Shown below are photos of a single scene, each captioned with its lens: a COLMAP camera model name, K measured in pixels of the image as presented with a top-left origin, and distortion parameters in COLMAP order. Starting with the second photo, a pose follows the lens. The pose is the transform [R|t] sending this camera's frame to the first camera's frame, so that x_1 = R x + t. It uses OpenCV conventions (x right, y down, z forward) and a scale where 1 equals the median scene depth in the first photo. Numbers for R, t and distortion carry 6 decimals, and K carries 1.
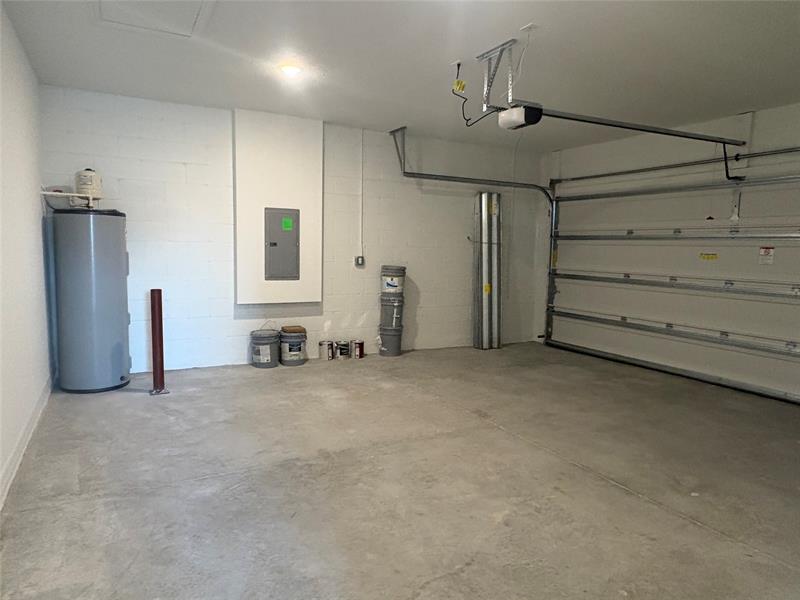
lens RADIAL K [[531.6, 0, 398.7], [0, 531.6, 298.0], [0, 0, 1]] dist [0.020251, 0.007325]
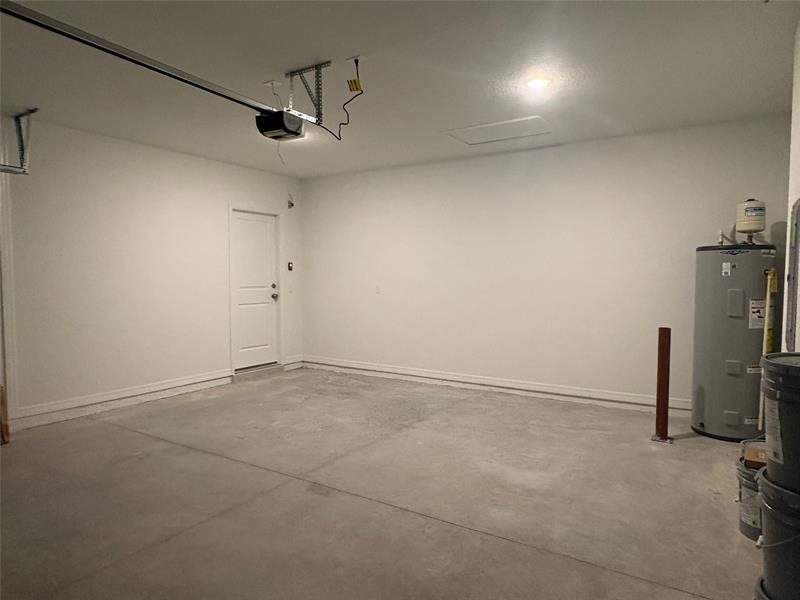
lens RADIAL K [[531.6, 0, 399.0], [0, 531.6, 301.6], [0, 0, 1]] dist [0.020251, 0.007325]
pose [[-0.887725, -0.002551, -0.460368, 0.460640], [-0.063909, 0.990985, 0.117743, -0.168820], [0.455917, 0.133945, -0.879885, 1.907961]]
